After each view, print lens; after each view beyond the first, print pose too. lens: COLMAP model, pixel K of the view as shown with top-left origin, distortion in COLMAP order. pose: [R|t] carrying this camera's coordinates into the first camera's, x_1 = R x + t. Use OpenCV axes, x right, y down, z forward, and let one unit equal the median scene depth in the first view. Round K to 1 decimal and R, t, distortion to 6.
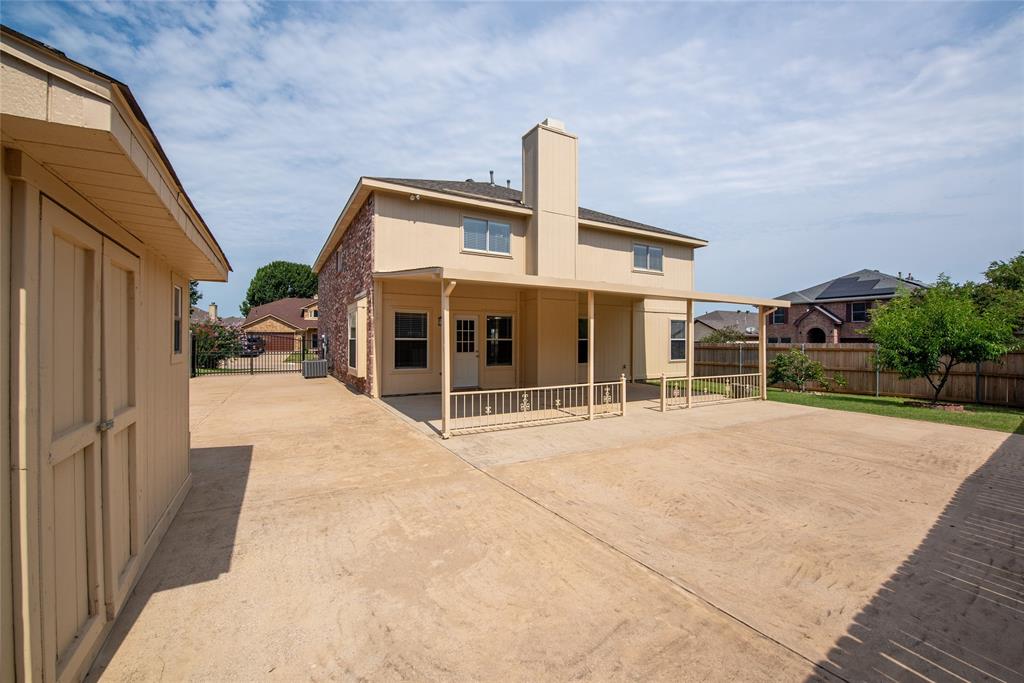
lens RADIAL K [[409.5, 0, 503.3], [0, 409.5, 336.9], [0, 0, 1]] dist [-0.021017, 0.000065]
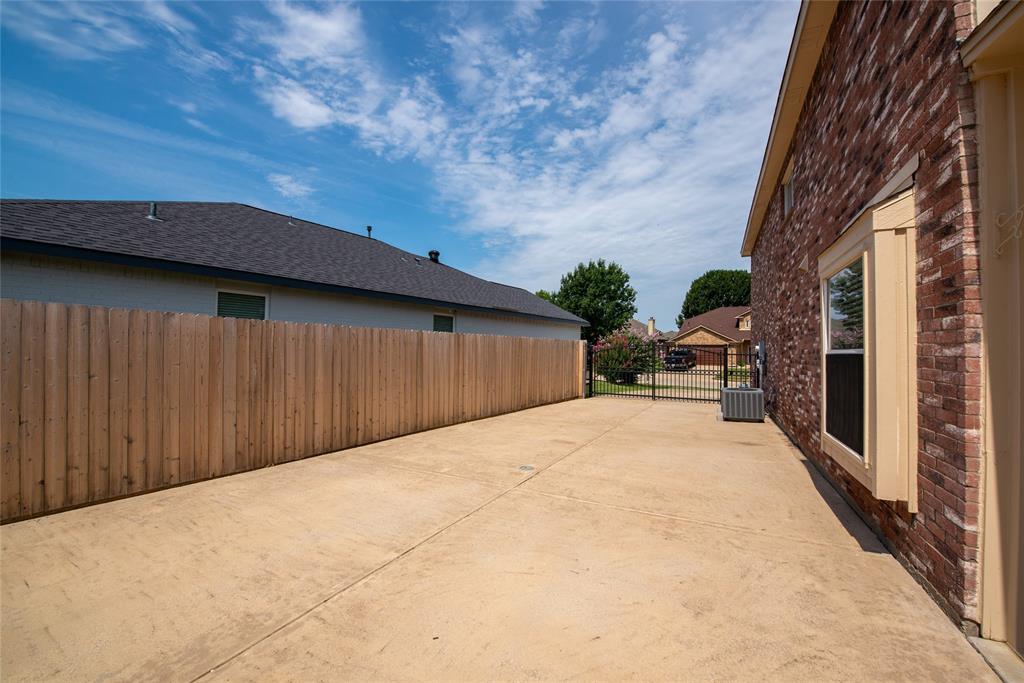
lens RADIAL K [[409.5, 0, 515.6], [0, 409.5, 317.3], [0, 0, 1]] dist [-0.021017, 0.000065]
pose [[0.569589, -0.056279, -0.820001, -0.041266], [-0.010544, 0.997071, -0.075756, 0.000716], [0.821862, 0.051796, 0.567327, 0.099609]]
